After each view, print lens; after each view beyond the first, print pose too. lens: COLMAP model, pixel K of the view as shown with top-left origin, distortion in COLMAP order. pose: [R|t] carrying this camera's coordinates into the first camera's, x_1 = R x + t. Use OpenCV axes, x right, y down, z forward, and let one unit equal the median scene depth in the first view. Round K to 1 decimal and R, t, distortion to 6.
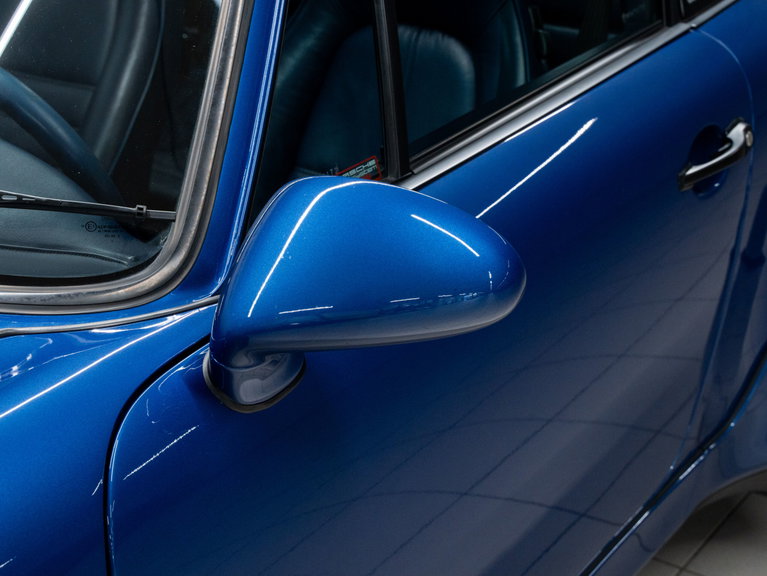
lens RADIAL K [[1569.3, 0, 384.0], [0, 1569.3, 287.8], [0, 0, 1]] dist [-0.002905, 0.000000]
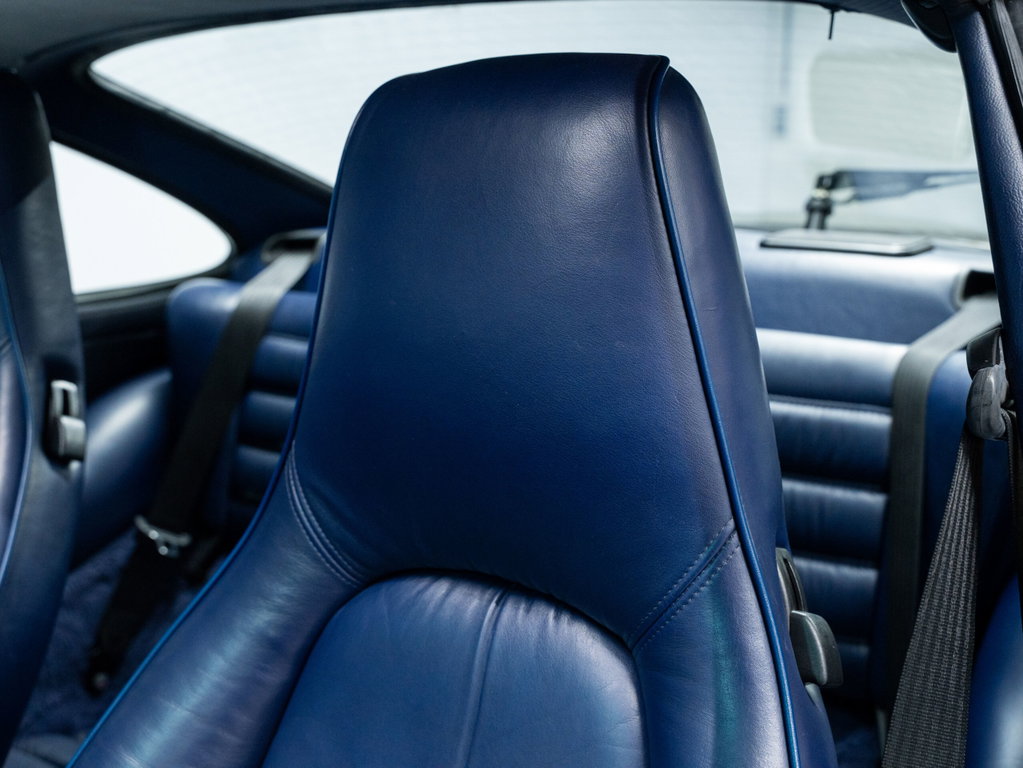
lens RADIAL K [[1129.7, 0, 517.1], [0, 1129.7, 385.7], [0, 0, 1]] dist [0.006355, 0.000000]
pose [[0.997772, -0.034408, -0.057156, 0.045799], [0.021284, 0.976141, -0.216091, -0.155442], [0.063227, 0.214393, 0.974699, 0.704340]]
